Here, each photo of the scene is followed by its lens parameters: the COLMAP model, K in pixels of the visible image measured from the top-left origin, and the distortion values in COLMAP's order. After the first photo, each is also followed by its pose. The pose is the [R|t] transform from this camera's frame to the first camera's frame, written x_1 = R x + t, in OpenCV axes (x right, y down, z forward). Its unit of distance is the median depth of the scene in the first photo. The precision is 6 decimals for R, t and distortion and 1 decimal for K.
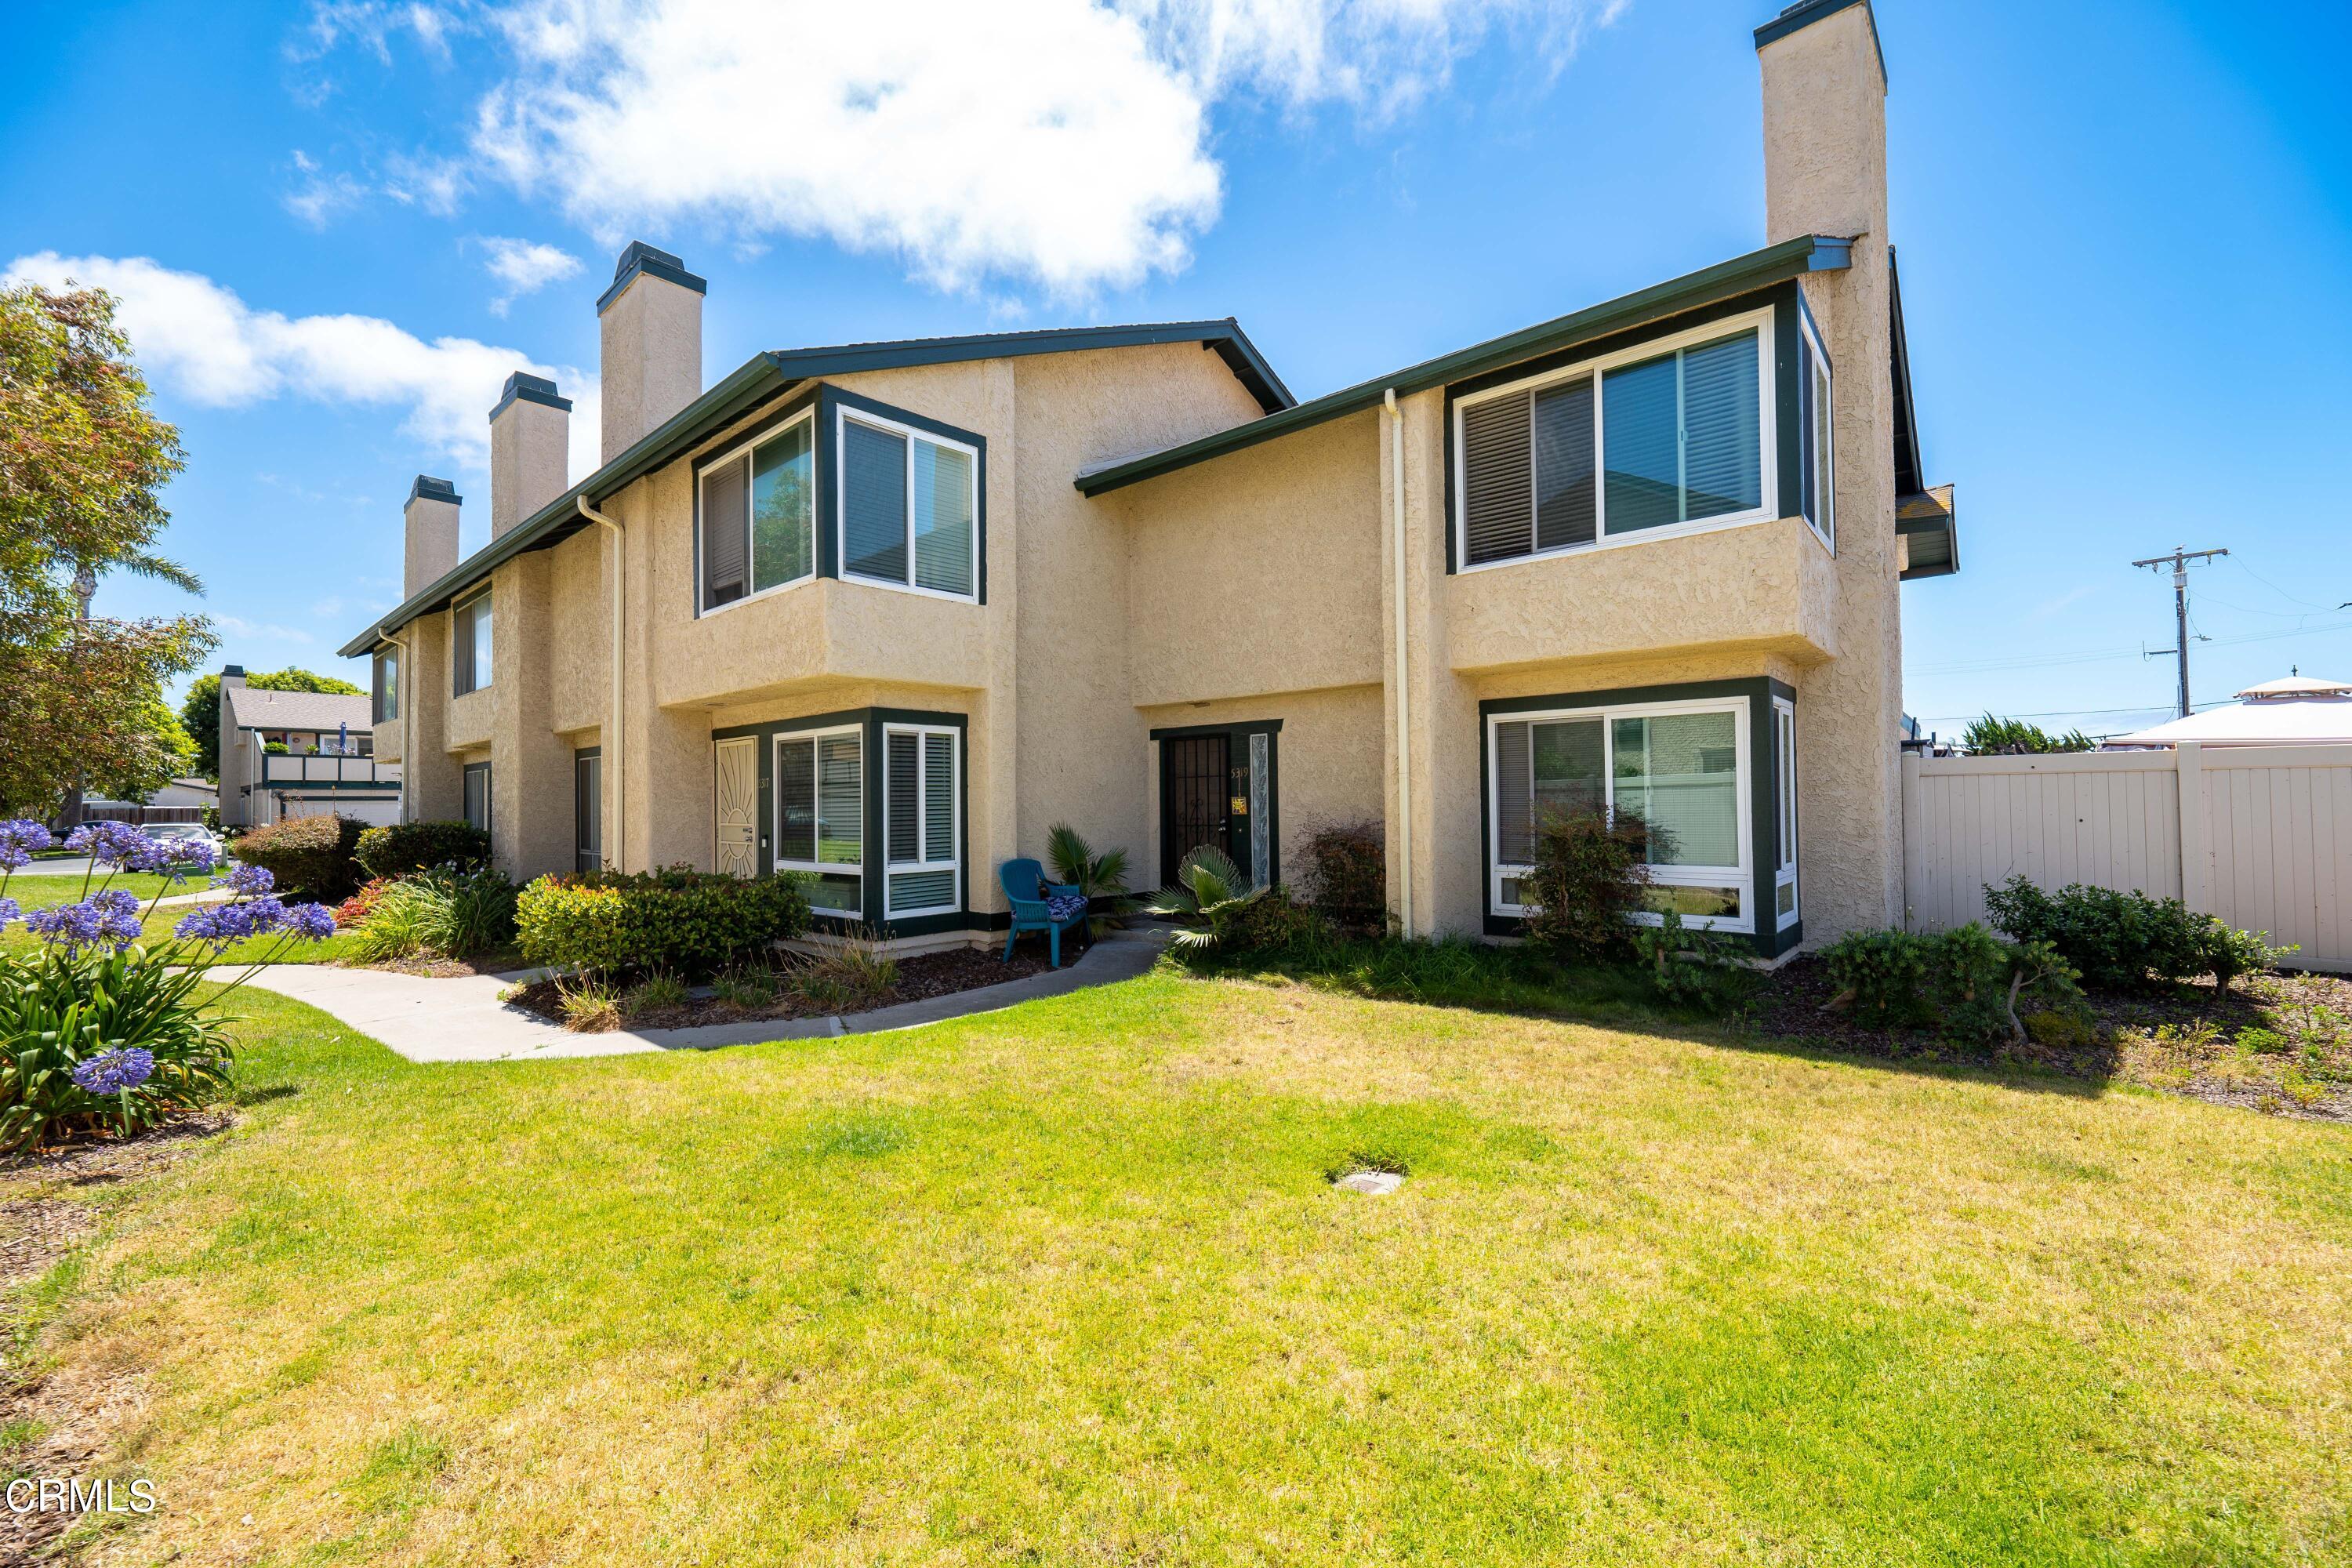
lens RADIAL K [[952.4, 0, 1177.7], [0, 952.4, 790.2], [0, 0, 1]] dist [0.003226, -0.004428]
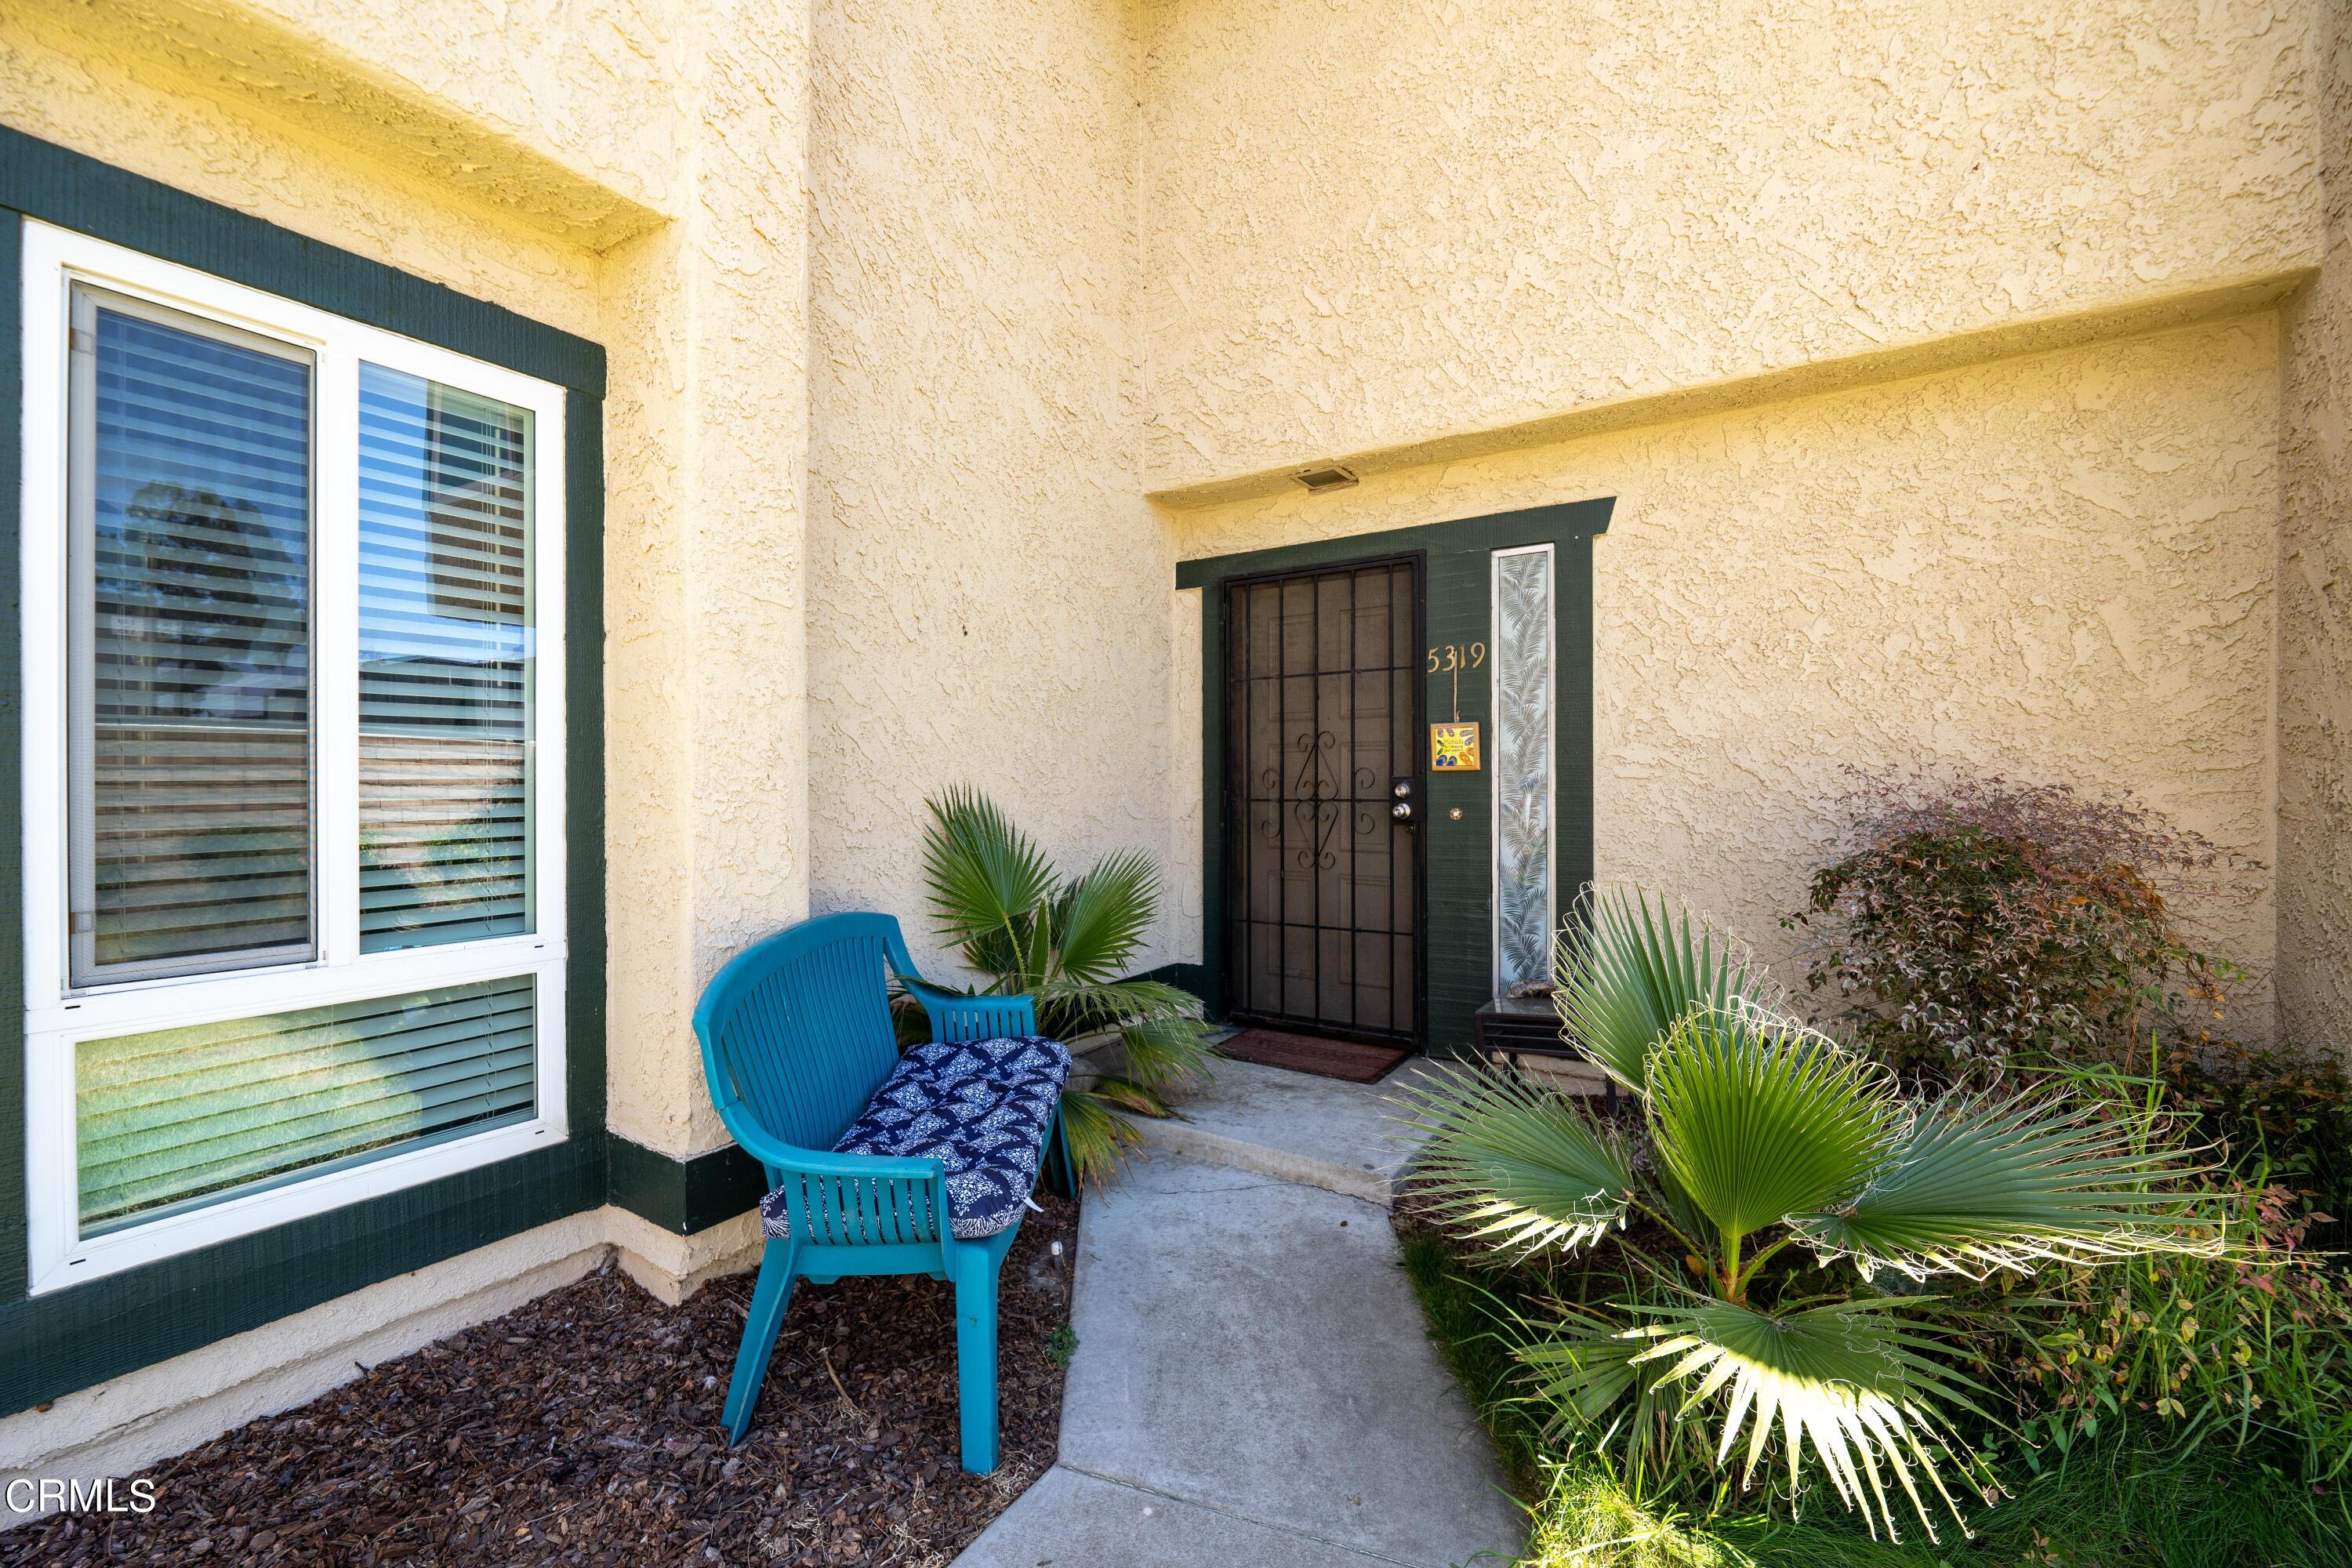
lens RADIAL K [[952.4, 0, 1171.4], [0, 952.4, 787.9], [0, 0, 1]] dist [0.003226, -0.004428]
pose [[0.988887, 0.007782, 0.148468, -0.099782], [-0.010047, 0.999844, 0.014513, 0.028122], [-0.148331, -0.015843, 0.988811, 0.664633]]
